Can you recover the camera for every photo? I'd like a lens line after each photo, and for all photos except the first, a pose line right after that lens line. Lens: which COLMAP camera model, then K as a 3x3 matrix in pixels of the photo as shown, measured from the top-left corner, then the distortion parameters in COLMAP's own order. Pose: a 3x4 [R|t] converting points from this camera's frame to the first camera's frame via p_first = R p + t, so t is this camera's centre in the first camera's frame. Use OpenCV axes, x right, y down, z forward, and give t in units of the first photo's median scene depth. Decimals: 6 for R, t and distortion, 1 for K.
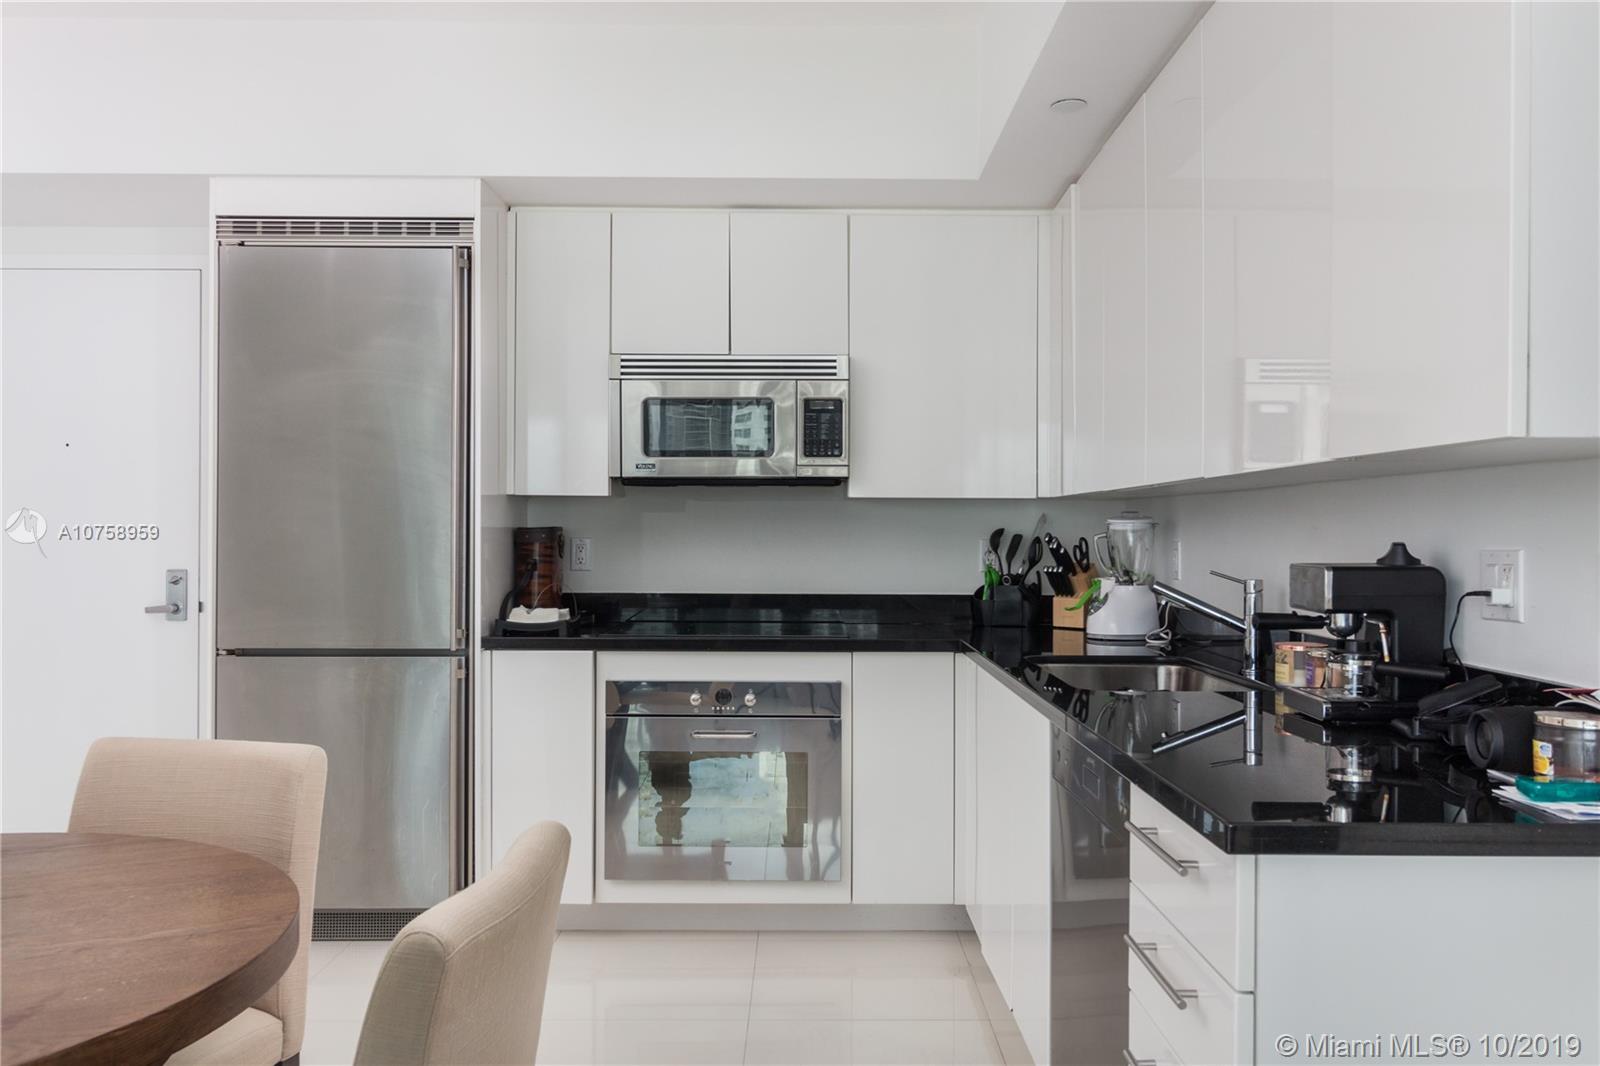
lens RADIAL K [[1271.9, 0, 798.0], [0, 1271.9, 533.9], [0, 0, 1]] dist [0.000654, 0.001169]
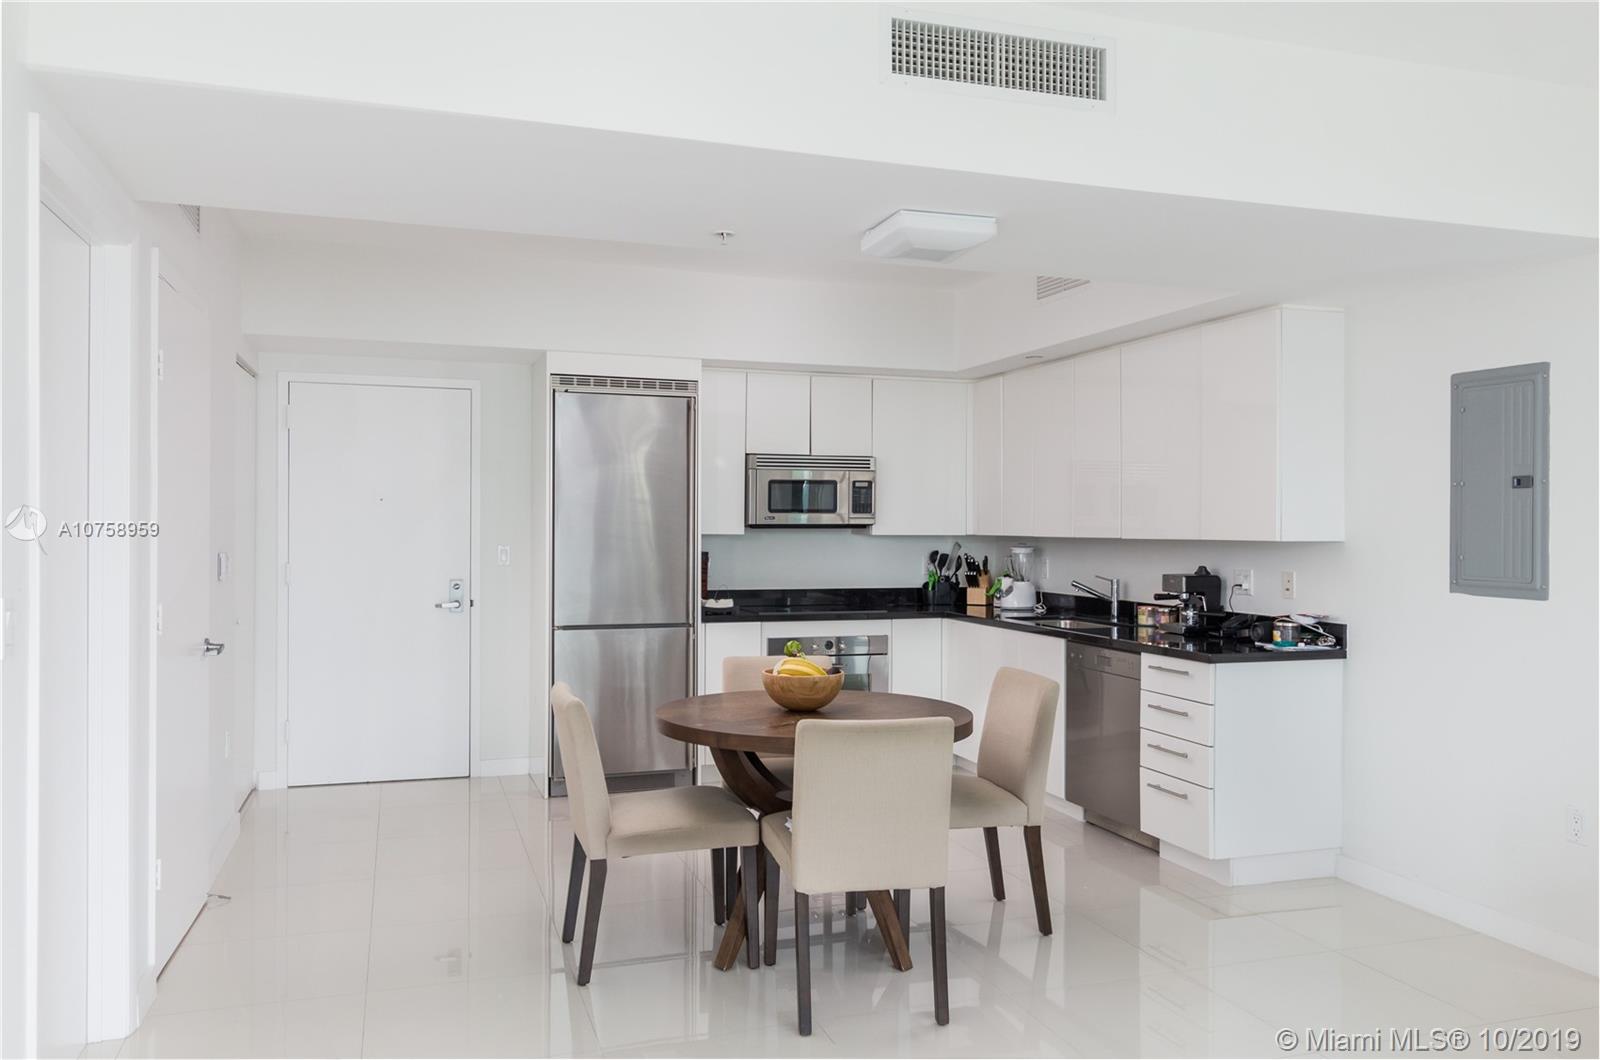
lens RADIAL K [[1213.2, 0, 799.7], [0, 1213.2, 526.1], [0, 0, 1]] dist [-0.001785, 0.001142]
pose [[0.947257, 0.000557, 0.320474, -0.652243], [-0.000469, 1.000000, -0.000351, -0.043452], [-0.320474, 0.000182, 0.947257, -0.646356]]
